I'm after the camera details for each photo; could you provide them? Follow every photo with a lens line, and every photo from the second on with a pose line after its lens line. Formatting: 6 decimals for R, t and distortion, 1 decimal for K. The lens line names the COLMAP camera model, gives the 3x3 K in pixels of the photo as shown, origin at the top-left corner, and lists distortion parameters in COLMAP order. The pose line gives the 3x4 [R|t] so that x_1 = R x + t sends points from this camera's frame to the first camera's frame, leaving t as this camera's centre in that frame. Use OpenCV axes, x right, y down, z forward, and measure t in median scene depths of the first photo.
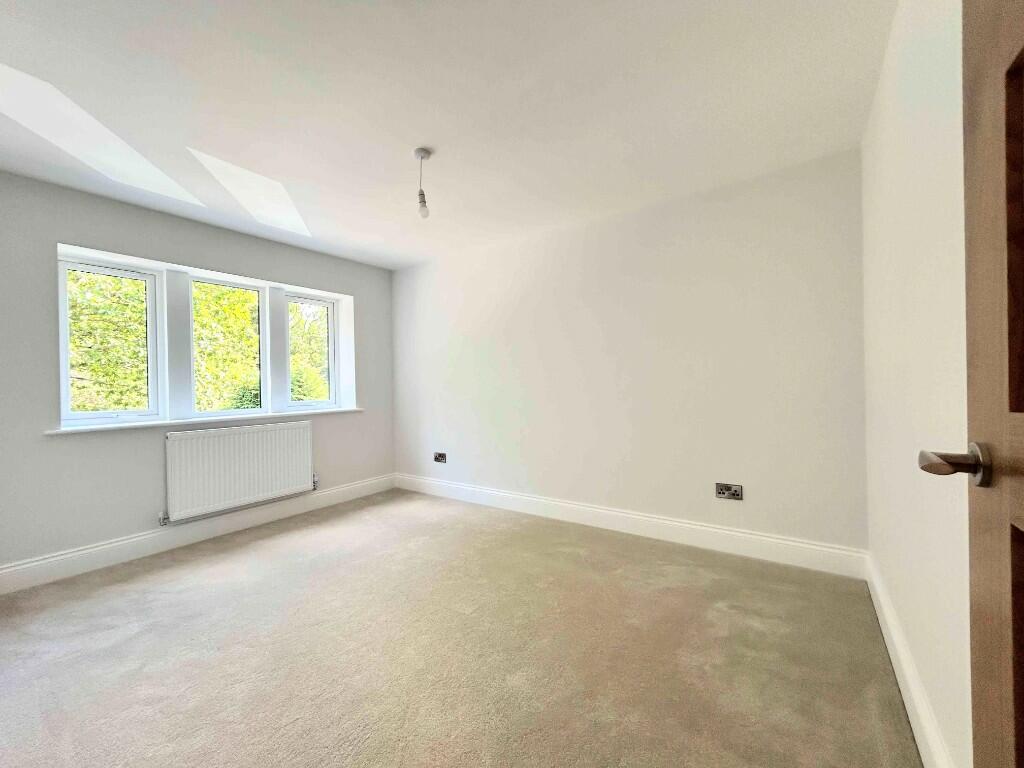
lens RADIAL K [[411.2, 0, 512.0], [0, 411.2, 384.0], [0, 0, 1]] dist [-0.001412, -0.000299]
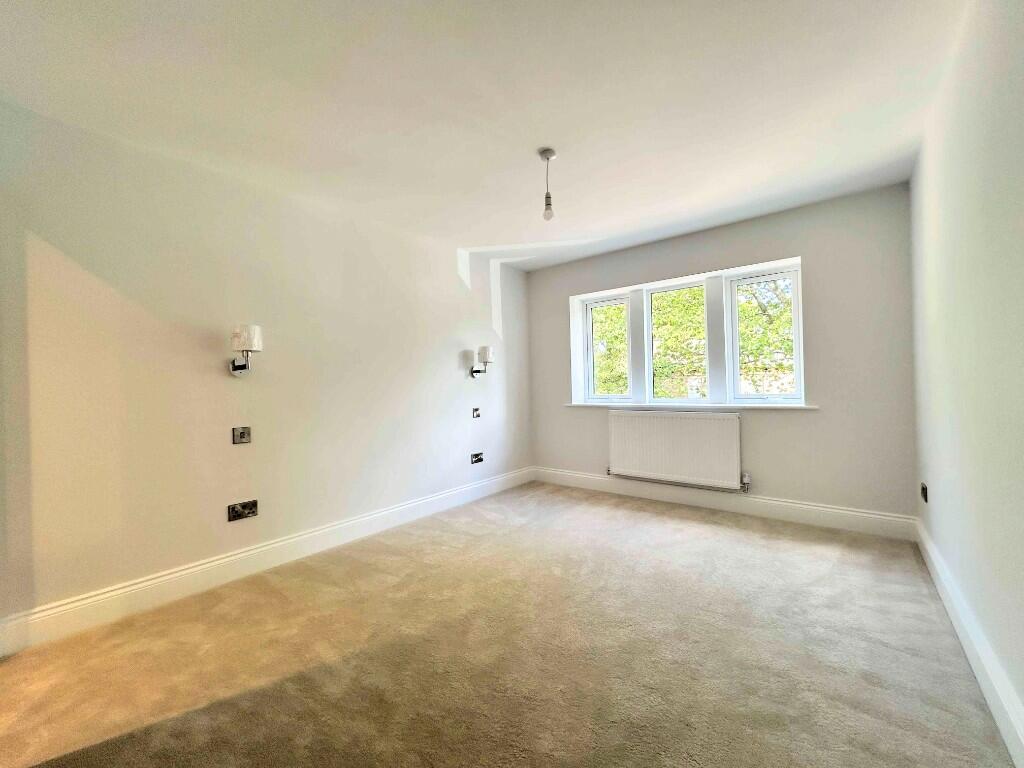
lens RADIAL K [[411.2, 0, 512.0], [0, 411.2, 384.0], [0, 0, 1]] dist [-0.001412, -0.000299]
pose [[-0.046090, 0.040539, -0.998114, 0.473382], [0.037479, 0.998543, 0.038826, -0.036172], [0.998234, -0.035619, -0.047543, 0.581064]]
